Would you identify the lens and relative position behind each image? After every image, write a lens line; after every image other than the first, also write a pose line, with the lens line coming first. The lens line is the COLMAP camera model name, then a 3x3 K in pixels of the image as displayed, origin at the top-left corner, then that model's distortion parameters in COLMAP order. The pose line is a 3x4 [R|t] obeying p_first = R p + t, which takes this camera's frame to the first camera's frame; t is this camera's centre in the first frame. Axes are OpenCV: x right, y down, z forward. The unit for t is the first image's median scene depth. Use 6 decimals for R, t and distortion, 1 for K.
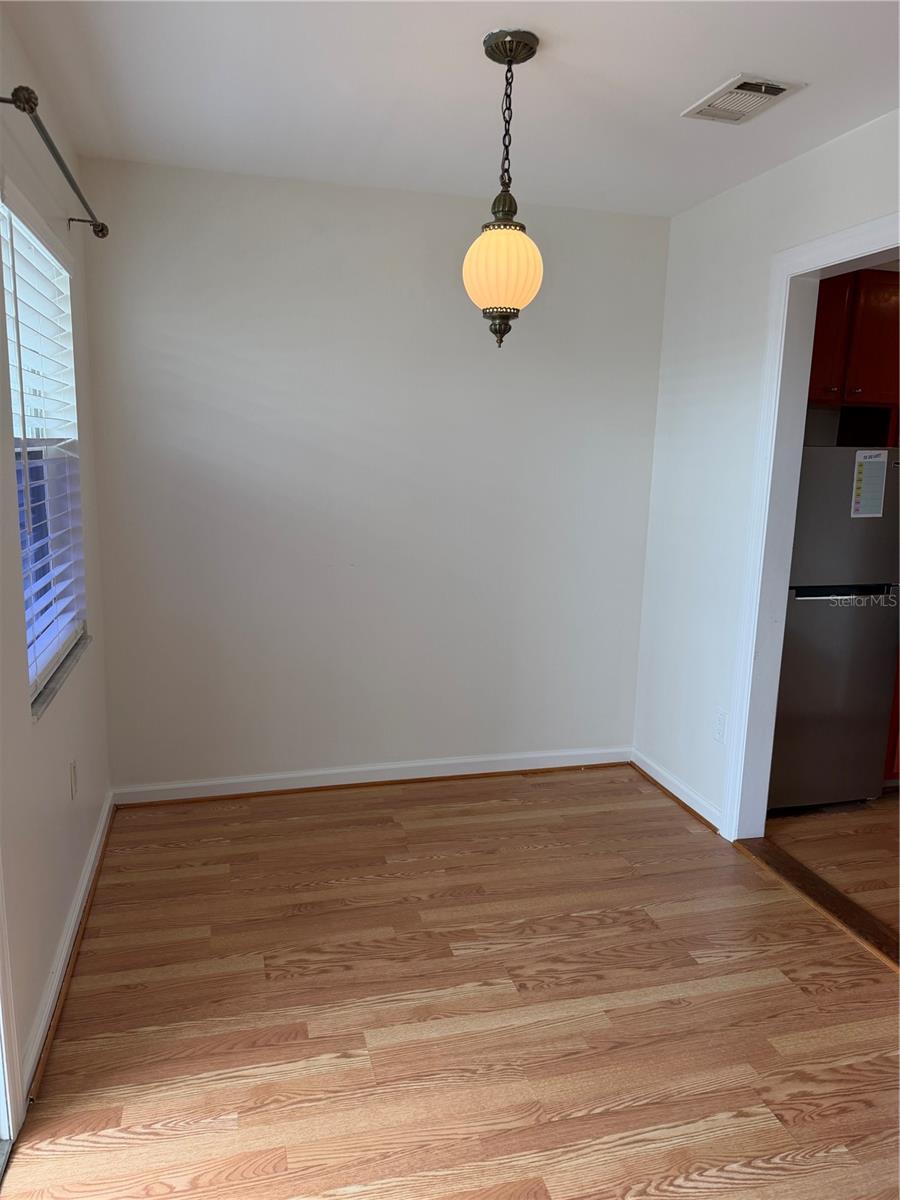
lens RADIAL K [[843.2, 0, 442.2], [0, 843.2, 602.5], [0, 0, 1]] dist [0.062475, -0.085841]
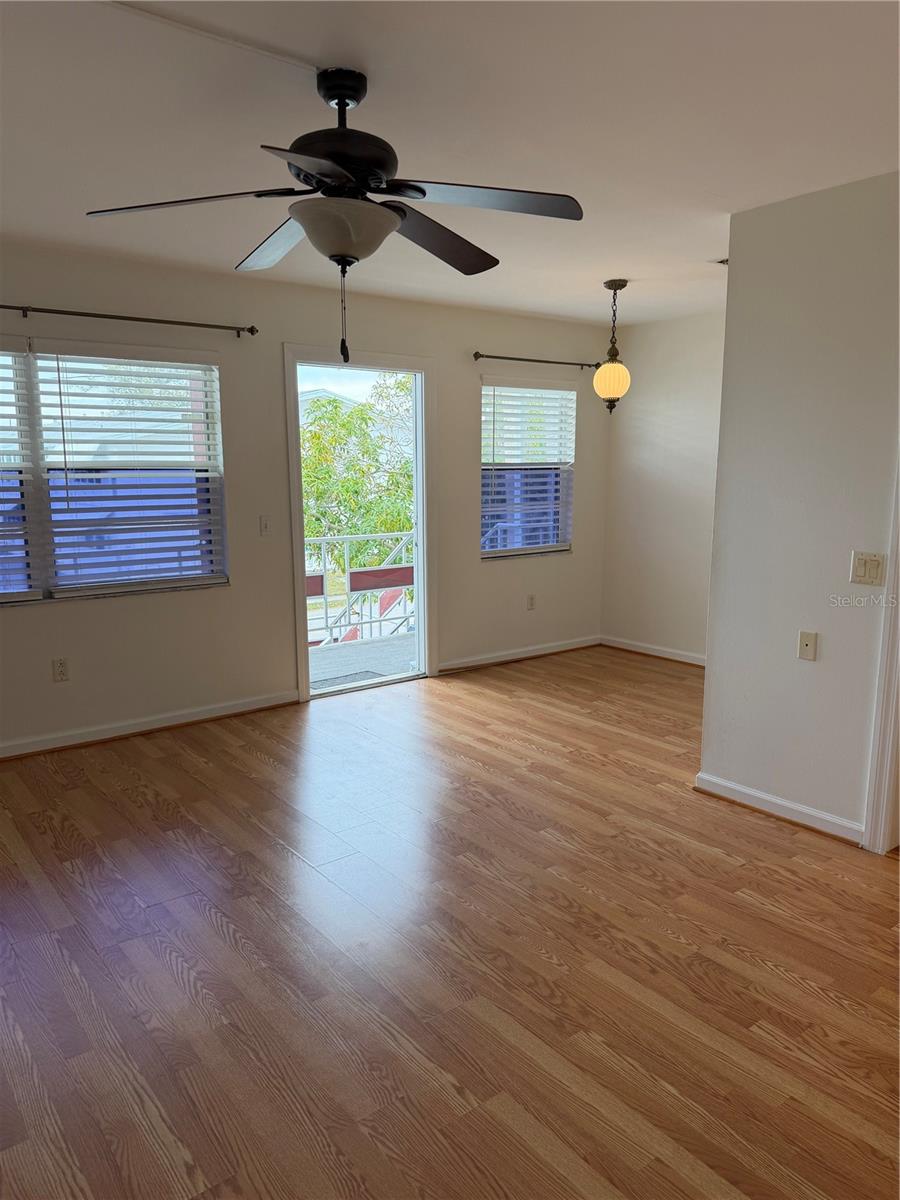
lens RADIAL K [[834.7, 0, 448.6], [0, 834.7, 592.3], [0, 0, 1]] dist [0.066311, -0.076680]
pose [[0.387962, 0.114057, -0.914591, 1.634772], [-0.159036, 0.985714, 0.055465, 0.085693], [0.907851, 0.123935, 0.400559, -0.168582]]
